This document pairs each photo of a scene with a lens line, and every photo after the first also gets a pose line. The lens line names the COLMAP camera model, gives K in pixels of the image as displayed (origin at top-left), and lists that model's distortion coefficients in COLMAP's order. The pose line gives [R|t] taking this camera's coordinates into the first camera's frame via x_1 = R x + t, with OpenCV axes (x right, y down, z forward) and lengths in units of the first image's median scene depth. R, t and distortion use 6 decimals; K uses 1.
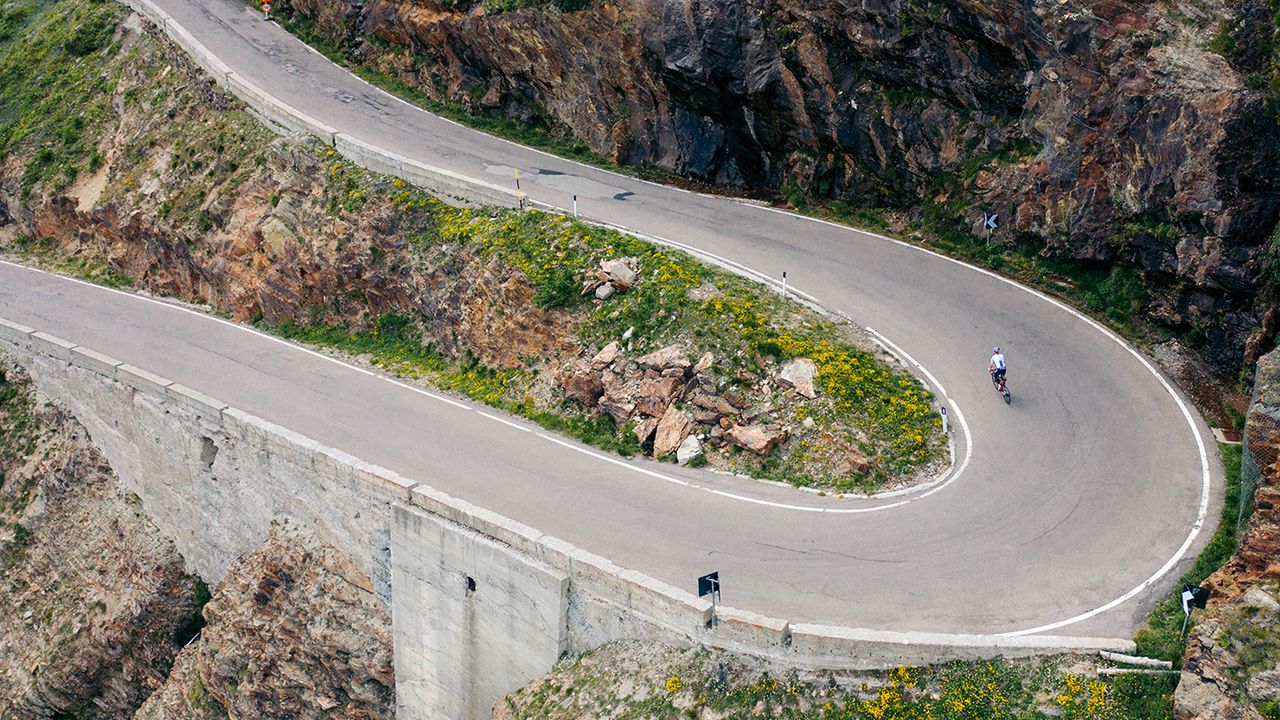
lens RADIAL K [[1052.0, 0, 632.4], [0, 1052.0, 358.9], [0, 0, 1]] dist [-0.009599, 0.016472]
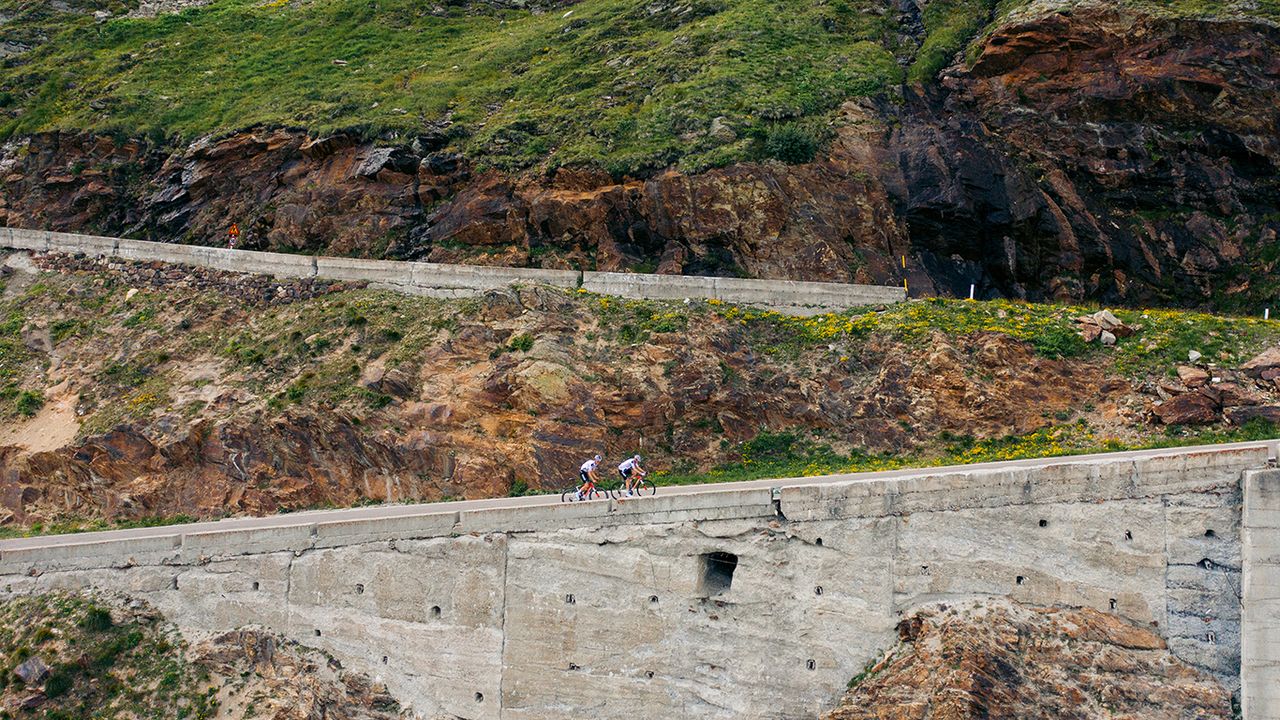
lens RADIAL K [[1052.0, 0, 643.2], [0, 1052.0, 371.0], [0, 0, 1]] dist [-0.009599, 0.016472]
pose [[0.901569, -0.008750, 0.432547, -0.649641], [0.176918, 0.919835, -0.350148, 0.174988], [-0.394808, 0.392208, 0.830843, 0.335239]]
